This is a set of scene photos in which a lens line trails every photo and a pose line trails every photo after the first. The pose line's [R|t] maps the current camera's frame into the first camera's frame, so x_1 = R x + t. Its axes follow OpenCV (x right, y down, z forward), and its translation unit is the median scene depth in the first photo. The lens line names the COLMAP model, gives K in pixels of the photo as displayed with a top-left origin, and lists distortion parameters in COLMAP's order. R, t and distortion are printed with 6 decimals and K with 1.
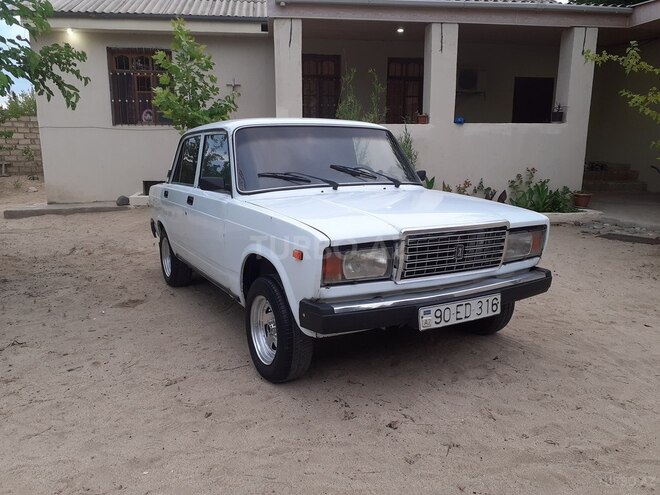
lens RADIAL K [[534.3, 0, 340.6], [0, 534.3, 249.4], [0, 0, 1]] dist [0.014515, -0.009280]
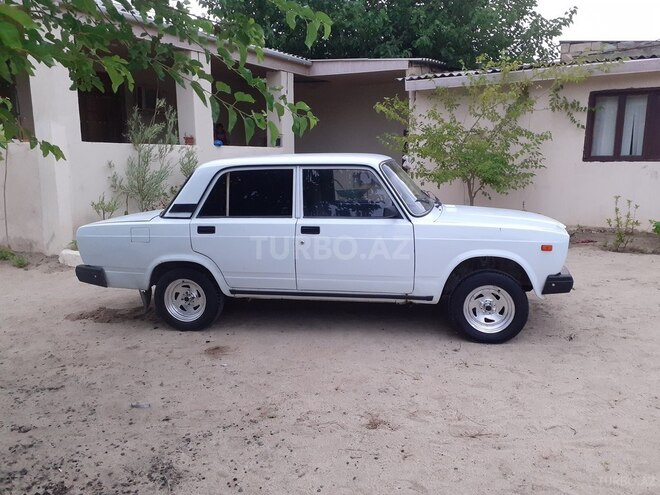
lens RADIAL K [[534.3, 0, 340.6], [0, 534.3, 249.4], [0, 0, 1]] dist [0.014515, -0.009280]
pose [[0.633519, -0.132744, 0.762255, -1.206735], [0.147229, 0.987855, 0.049668, -0.110915], [-0.759590, 0.080760, 0.645369, 0.306947]]
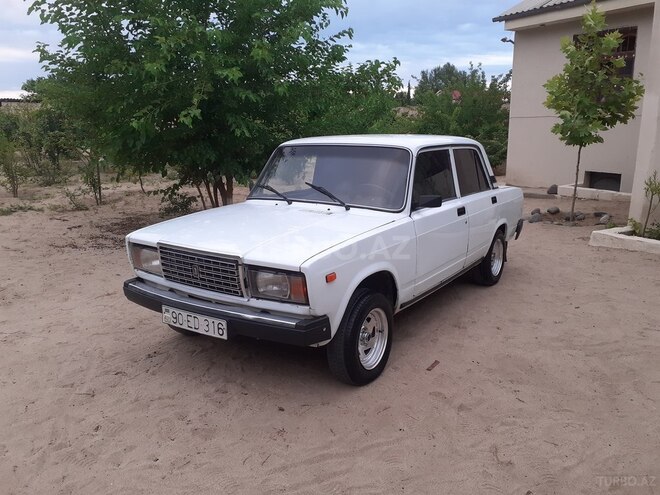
lens RADIAL K [[534.3, 0, 340.6], [0, 534.3, 249.4], [0, 0, 1]] dist [0.014515, -0.009280]
pose [[0.463737, 0.197369, -0.863709, 1.018661], [-0.157646, 0.977696, 0.138774, -0.188462], [0.871834, 0.071805, 0.484509, 0.533992]]
